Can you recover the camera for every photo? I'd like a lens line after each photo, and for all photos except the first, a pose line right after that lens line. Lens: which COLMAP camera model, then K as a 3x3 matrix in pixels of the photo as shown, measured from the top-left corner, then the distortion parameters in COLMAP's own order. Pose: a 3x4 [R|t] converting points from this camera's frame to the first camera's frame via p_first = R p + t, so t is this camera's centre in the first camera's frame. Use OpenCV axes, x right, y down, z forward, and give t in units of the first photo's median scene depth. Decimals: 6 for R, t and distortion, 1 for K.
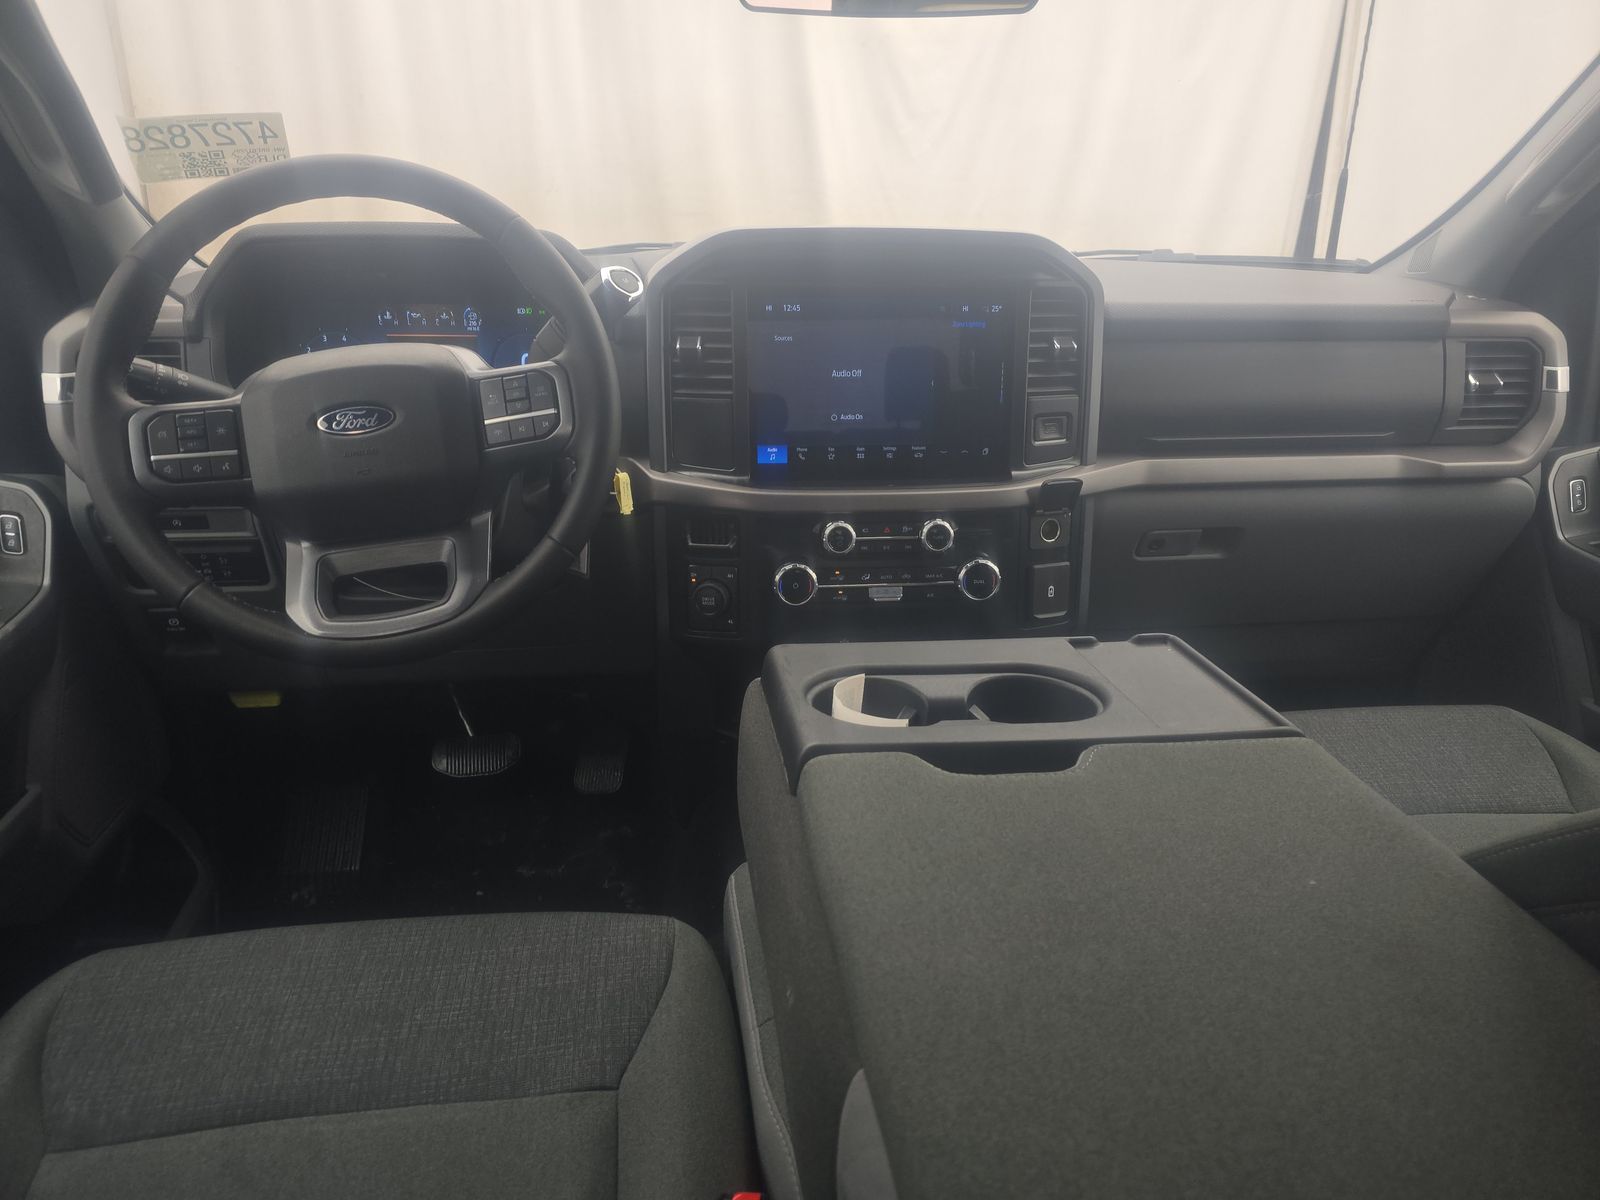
lens RADIAL K [[1032.1, 0, 804.4], [0, 1032.1, 650.5], [0, 0, 1]] dist [0.004241, -0.001829]
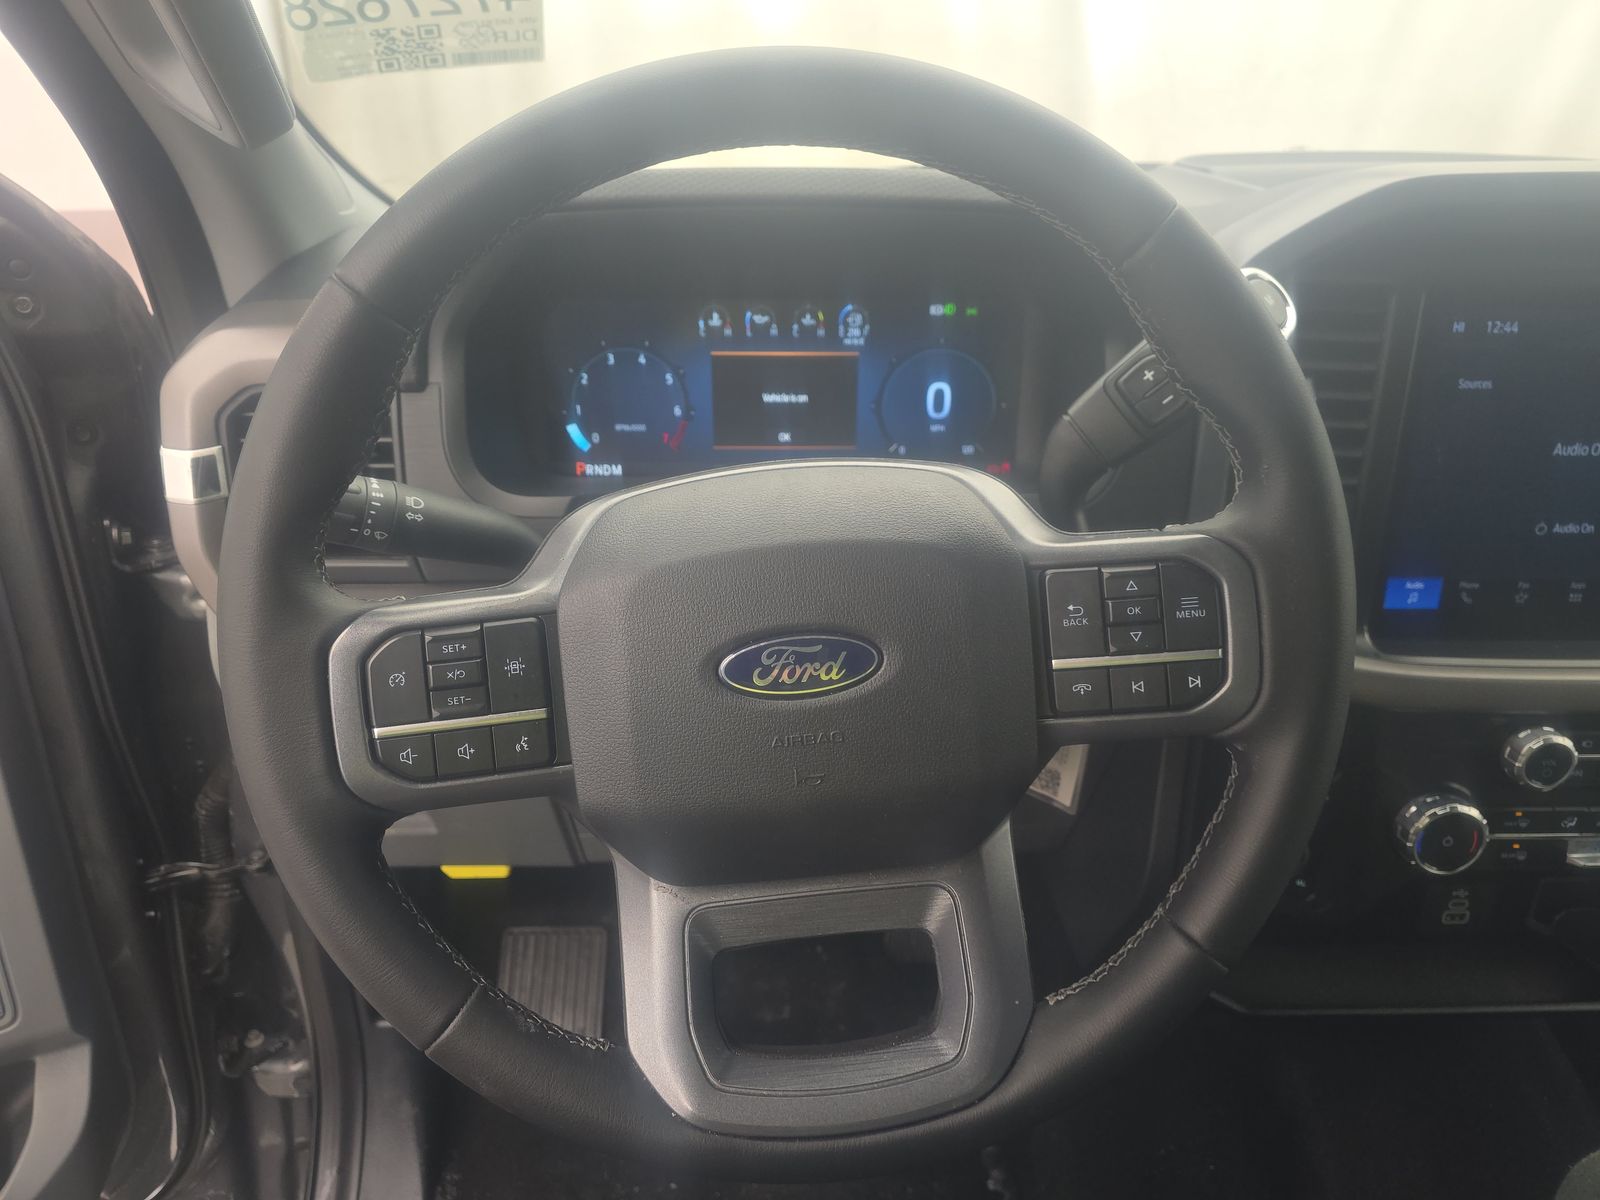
lens RADIAL K [[1061.7, 0, 798.2], [0, 1061.7, 618.6], [0, 0, 1]] dist [0.066548, -0.081577]
pose [[0.993176, 0.043575, -0.108179, -0.298882], [-0.034394, 0.995759, 0.085326, -0.220244], [0.111438, -0.081023, 0.990463, 0.415381]]
